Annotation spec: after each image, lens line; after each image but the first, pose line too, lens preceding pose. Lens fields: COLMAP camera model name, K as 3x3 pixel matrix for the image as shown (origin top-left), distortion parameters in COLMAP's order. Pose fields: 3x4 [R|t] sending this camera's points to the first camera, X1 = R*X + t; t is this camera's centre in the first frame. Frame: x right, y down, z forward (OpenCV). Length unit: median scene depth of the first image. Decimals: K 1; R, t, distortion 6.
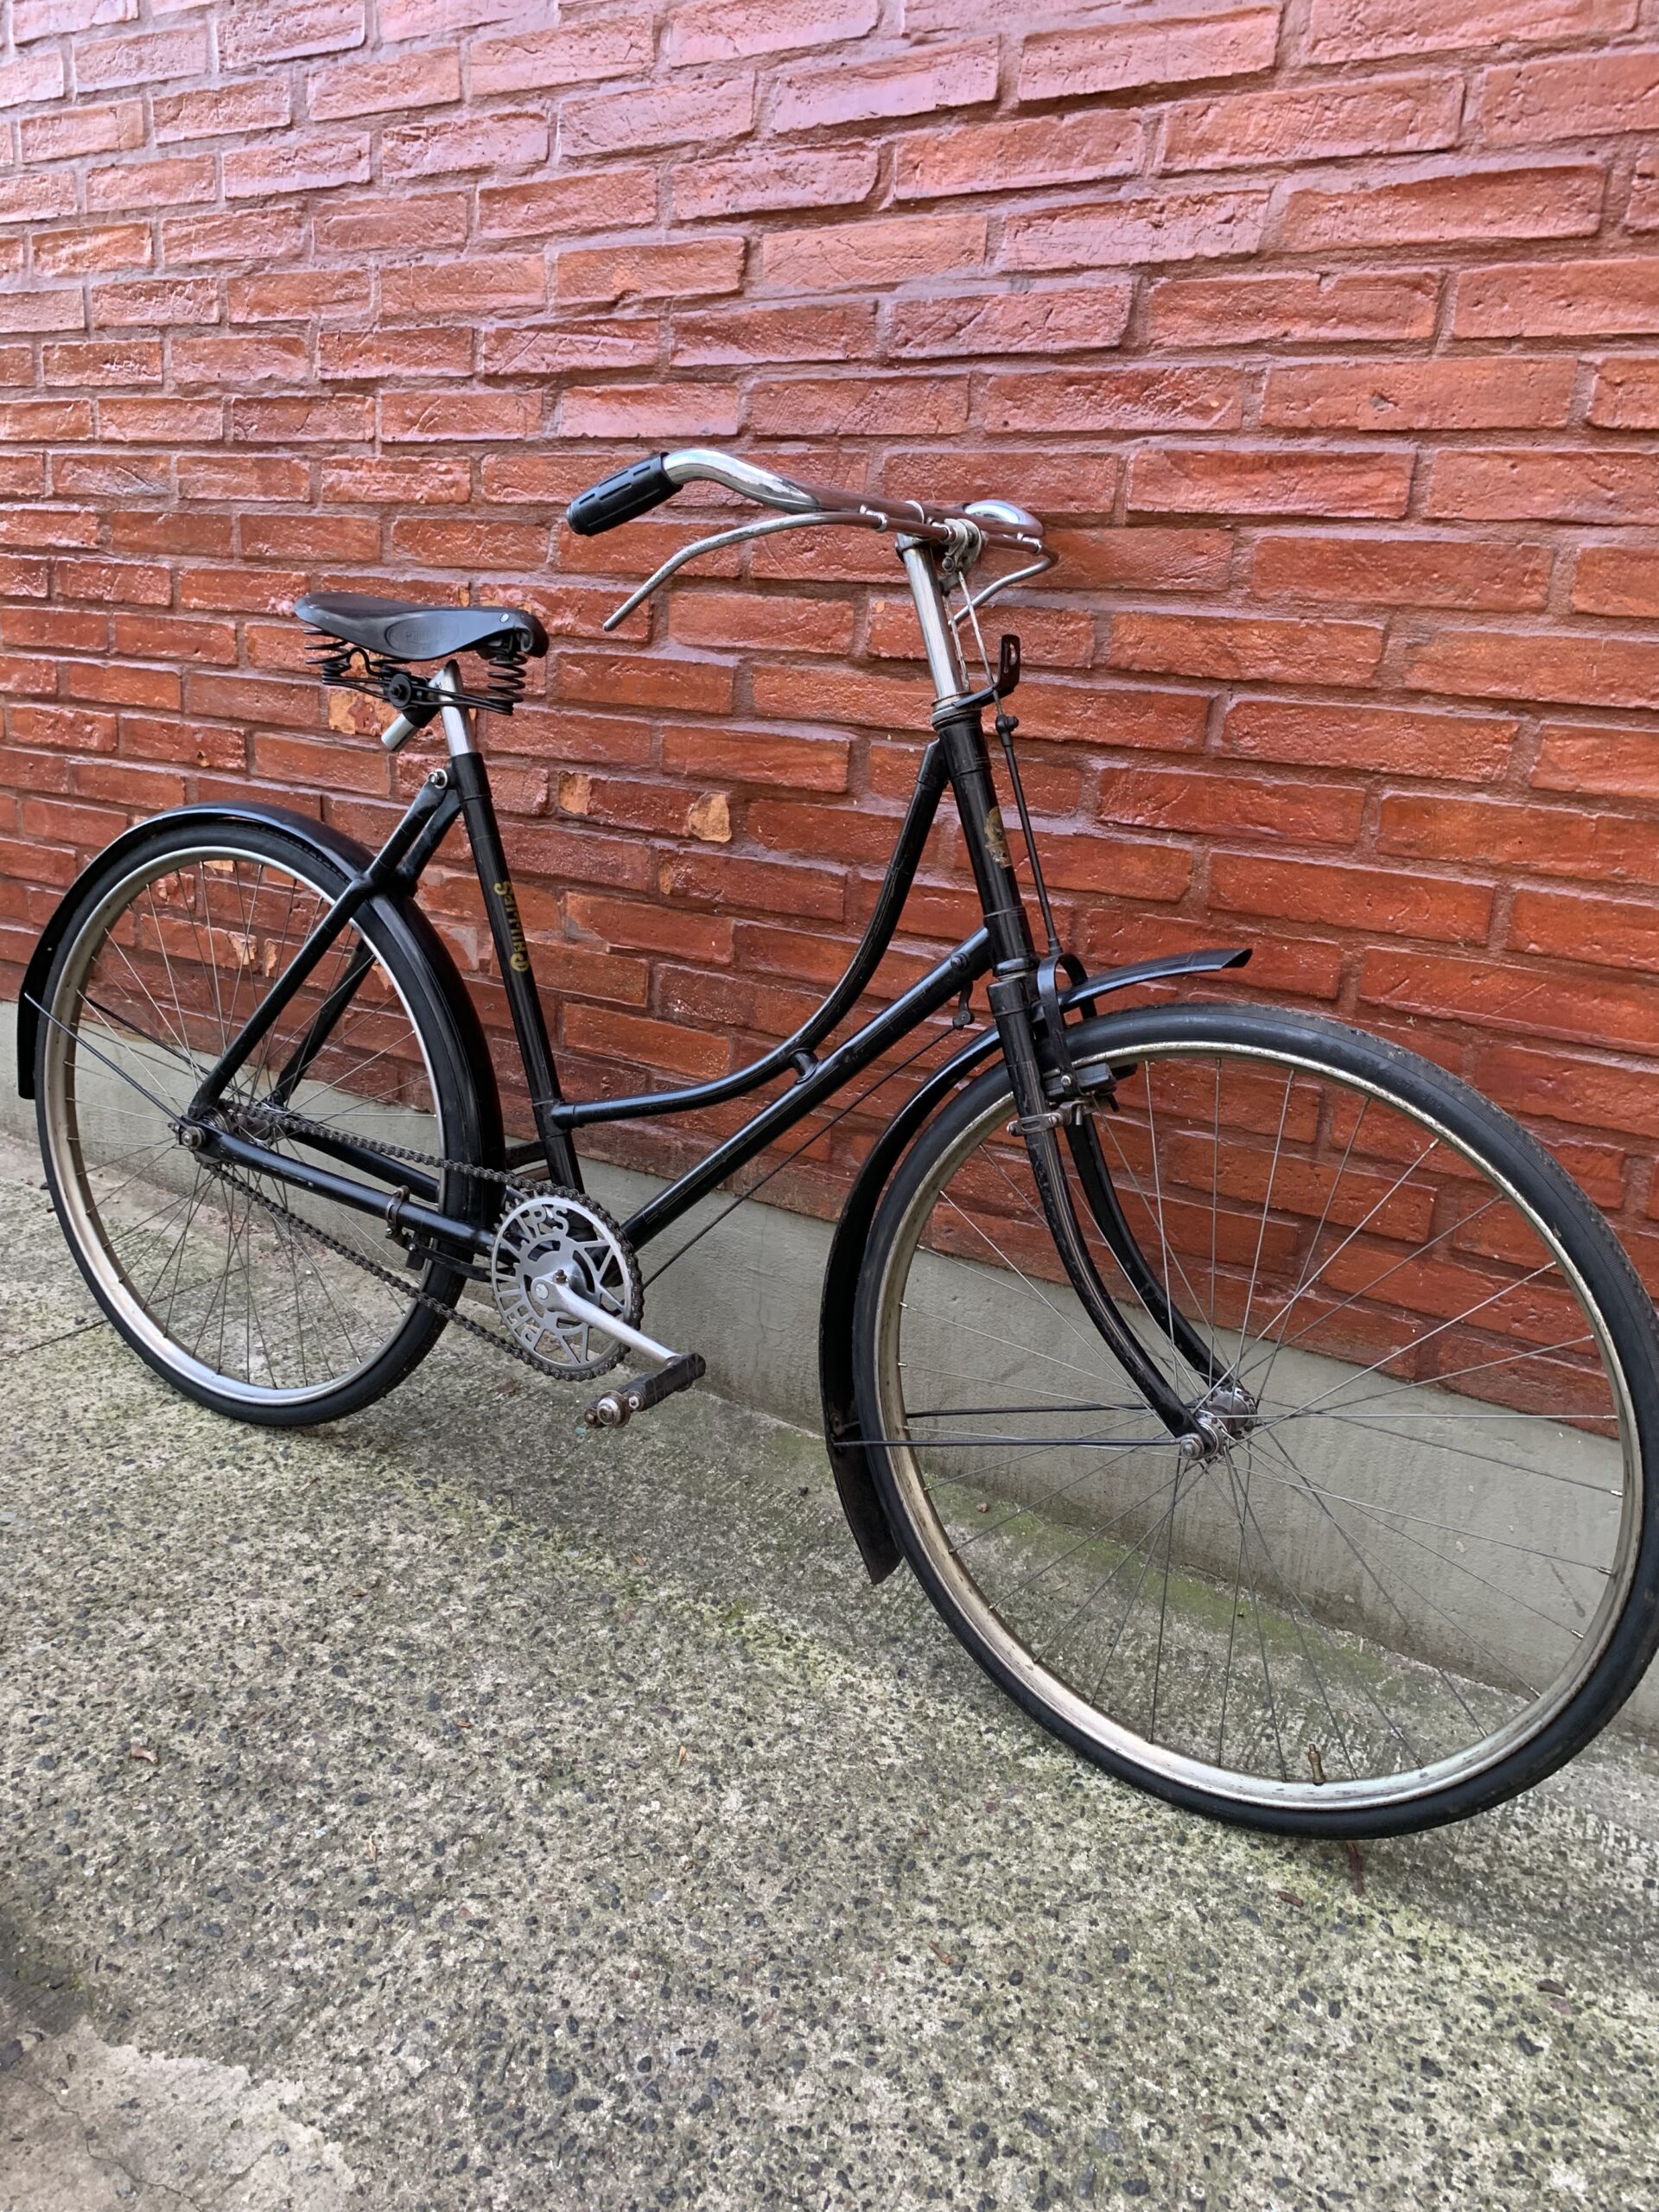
lens RADIAL K [[1716.3, 0, 848.6], [0, 1716.3, 1073.4], [0, 0, 1]] dist [0.007180, -0.010847]
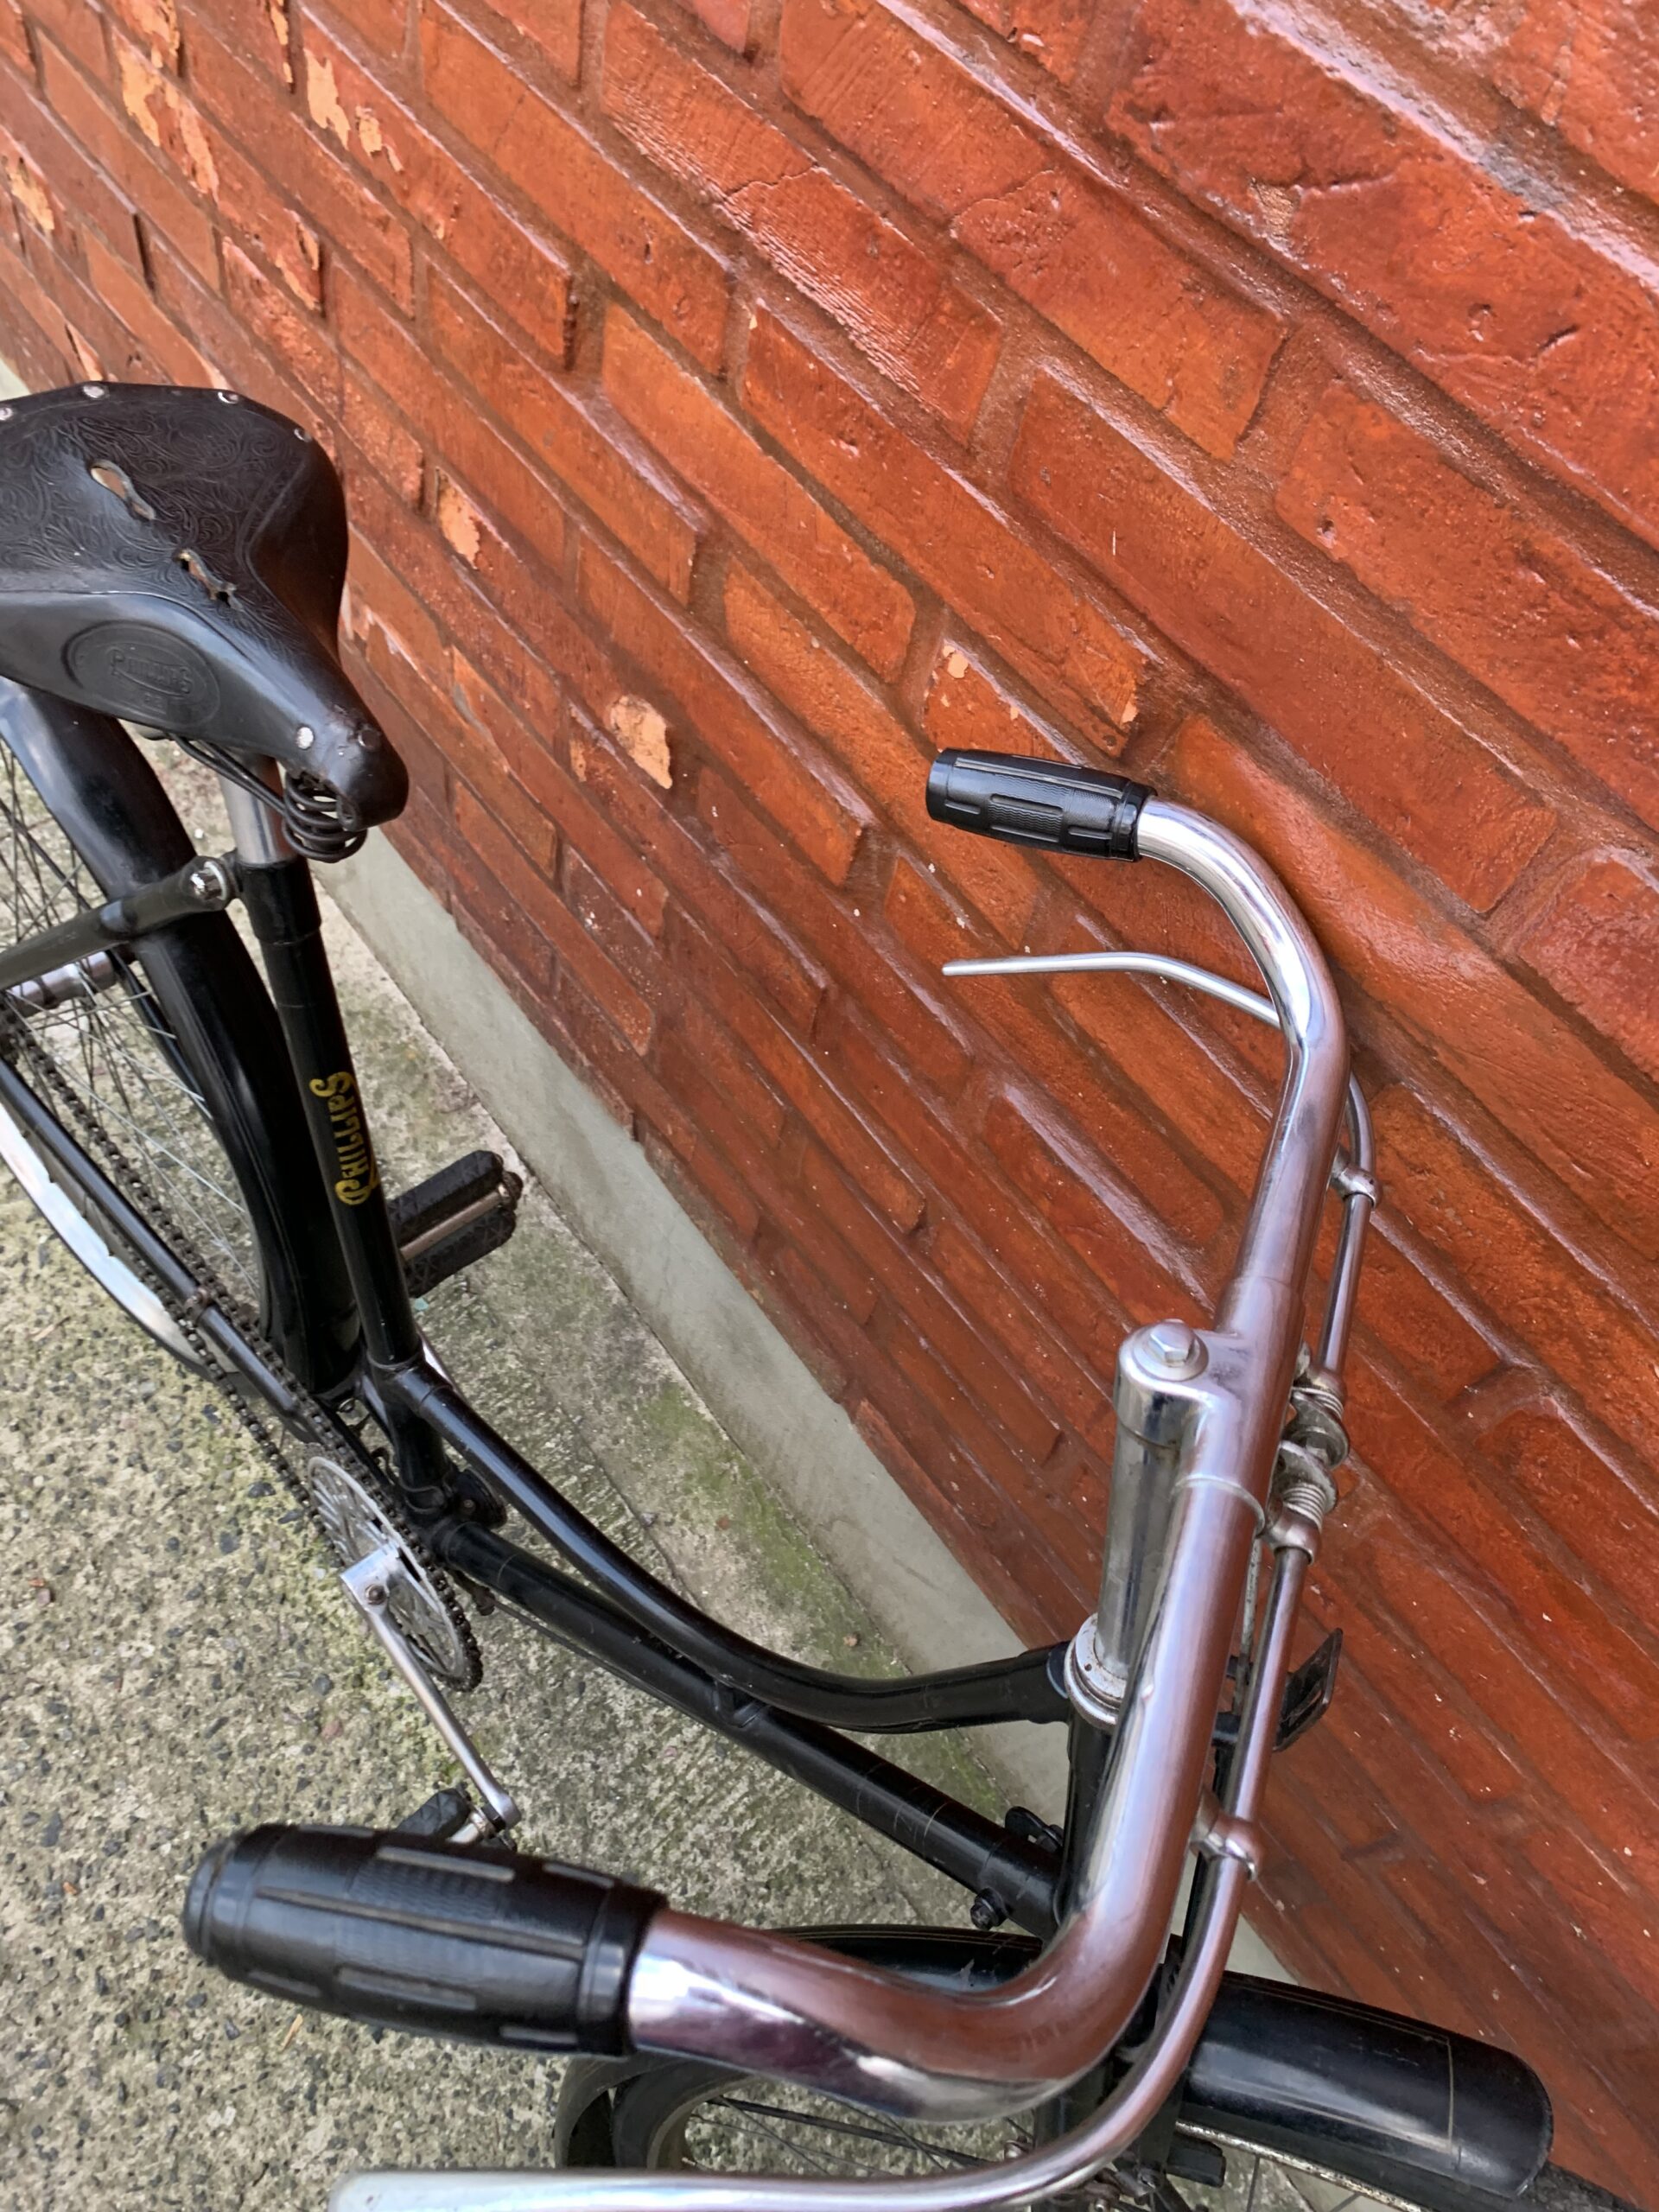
lens RADIAL K [[1716.3, 0, 857.7], [0, 1716.3, 1076.3], [0, 0, 1]] dist [0.007180, -0.010847]
pose [[0.940625, 0.329906, -0.079915, 0.068369], [-0.205319, 0.740435, 0.640000, -0.493474], [0.270312, -0.585592, 0.764207, 0.648854]]
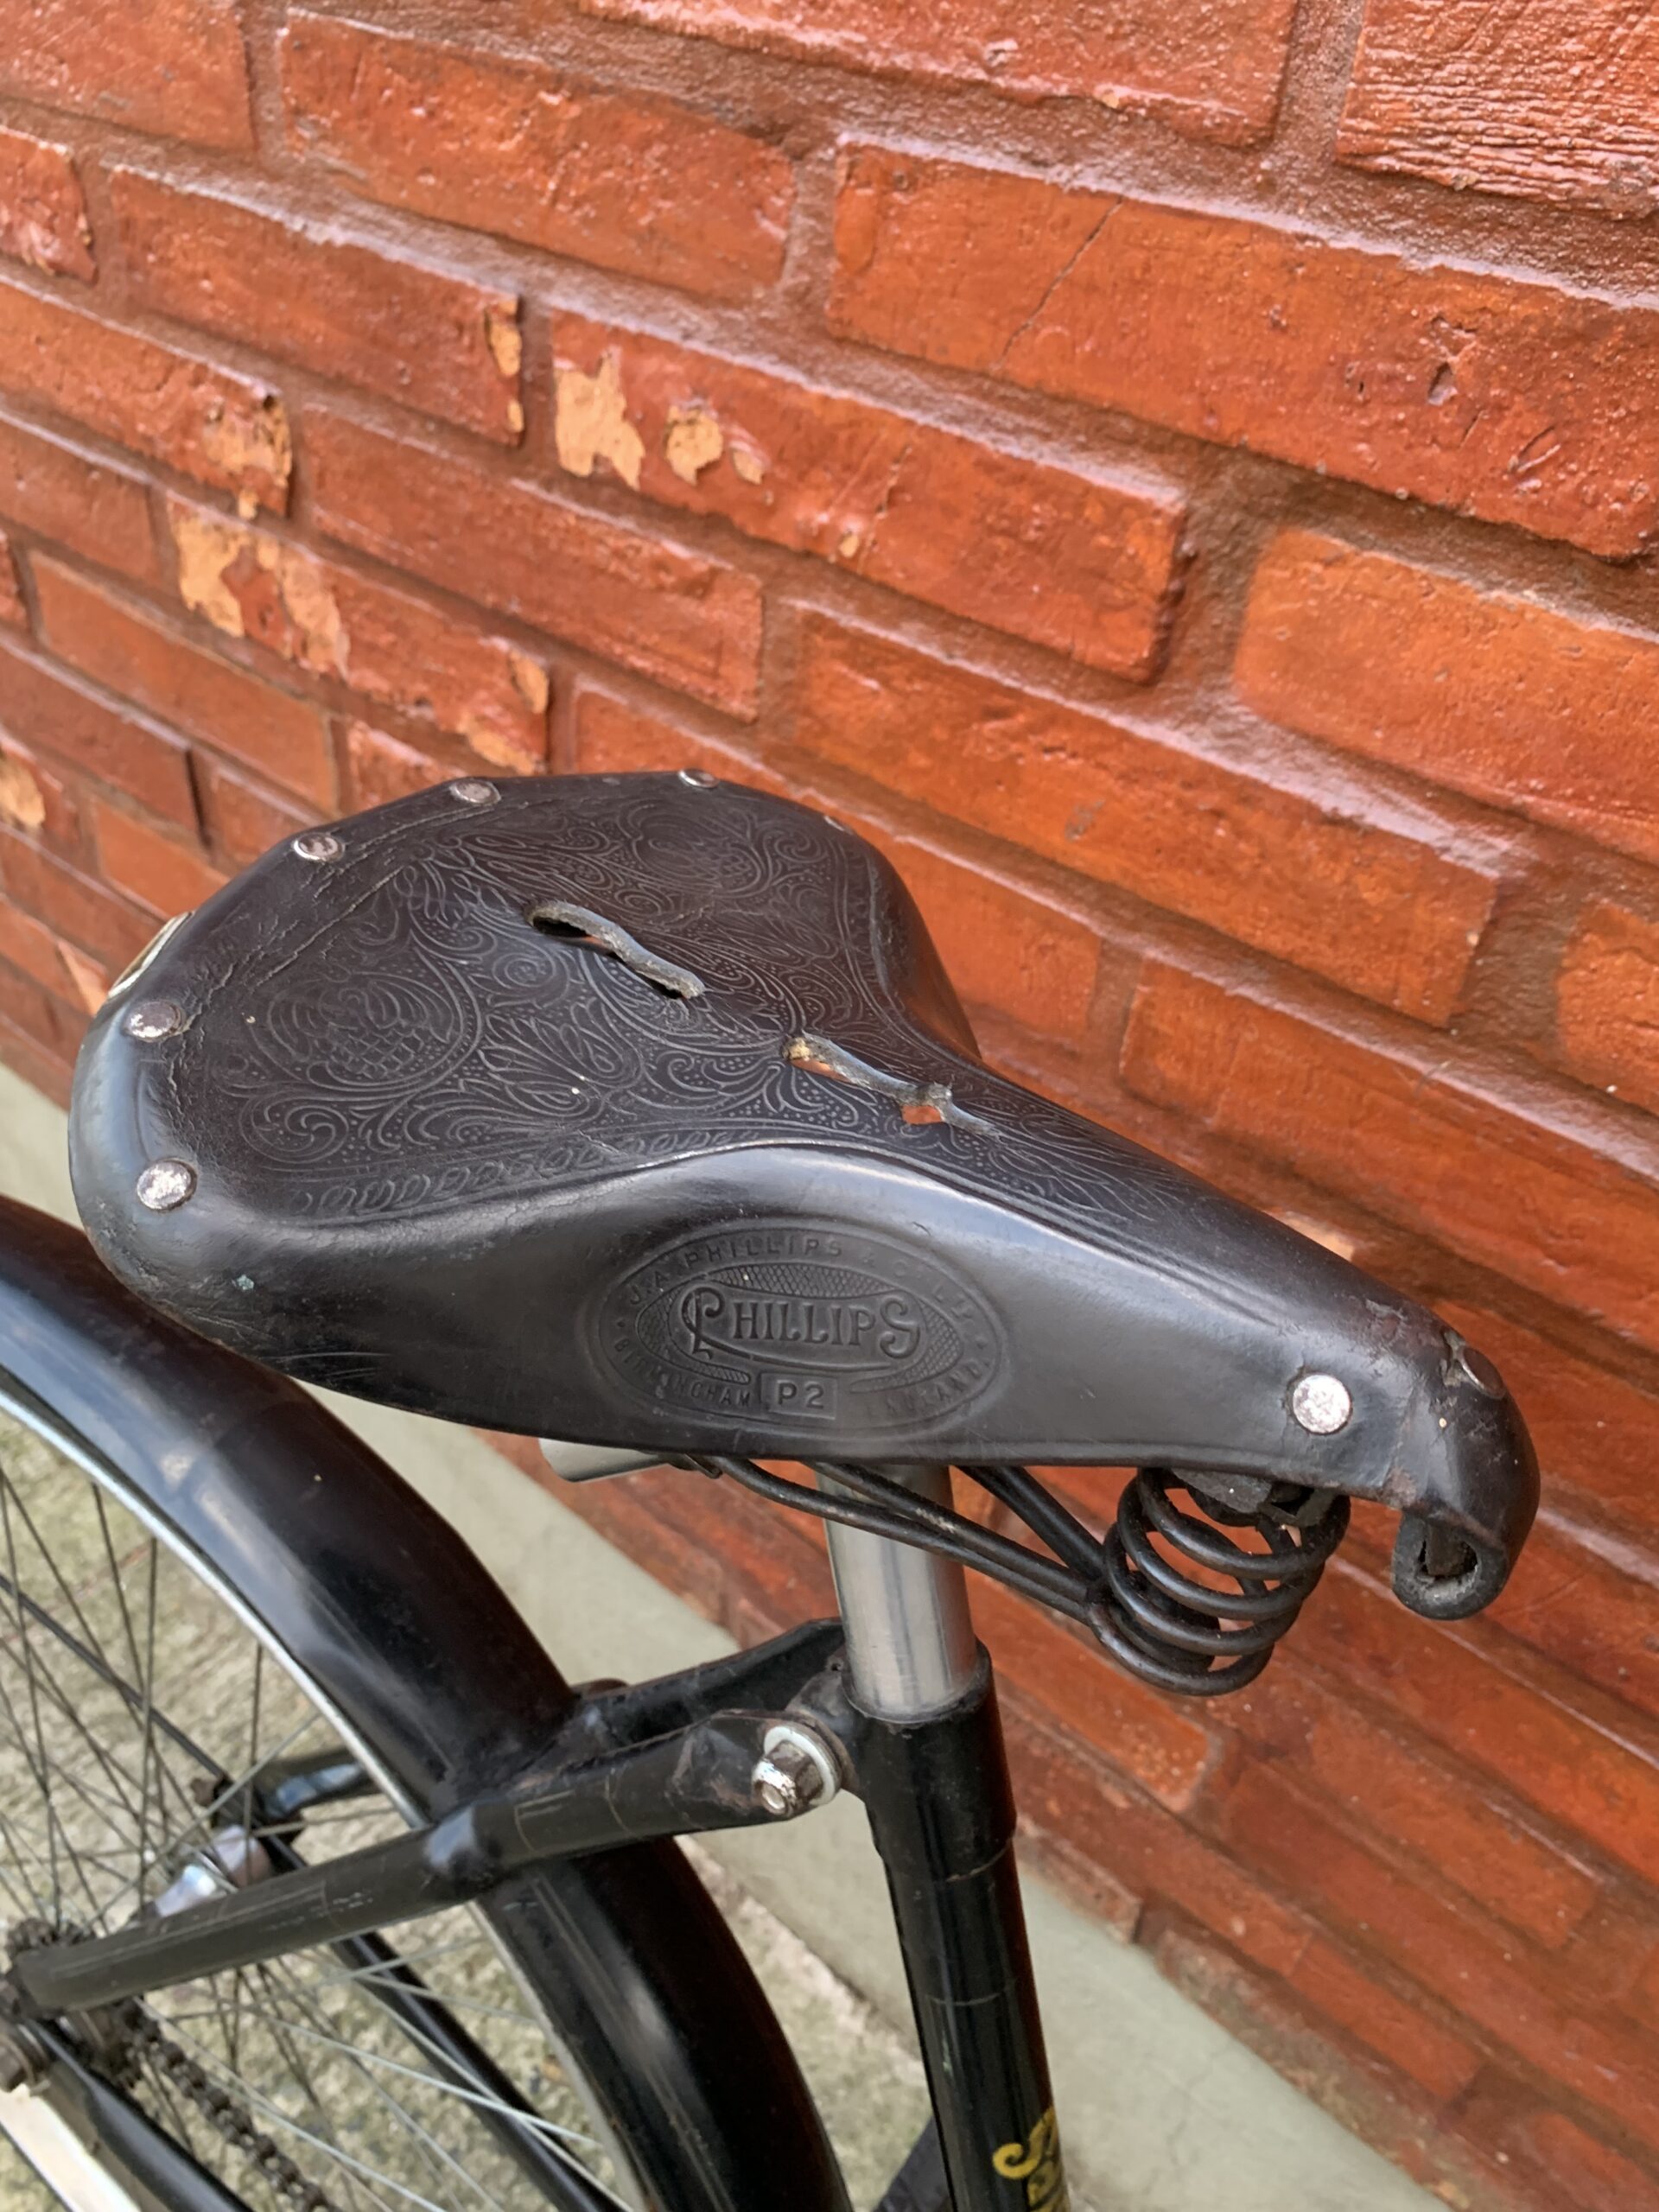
lens RADIAL K [[1716.3, 0, 816.3], [0, 1716.3, 1067.4], [0, 0, 1]] dist [0.007180, -0.010847]
pose [[0.991409, 0.092298, -0.092674, -0.159853], [-0.052853, 0.930819, 0.361638, -0.337649], [0.119641, -0.353633, 0.927701, 0.844807]]
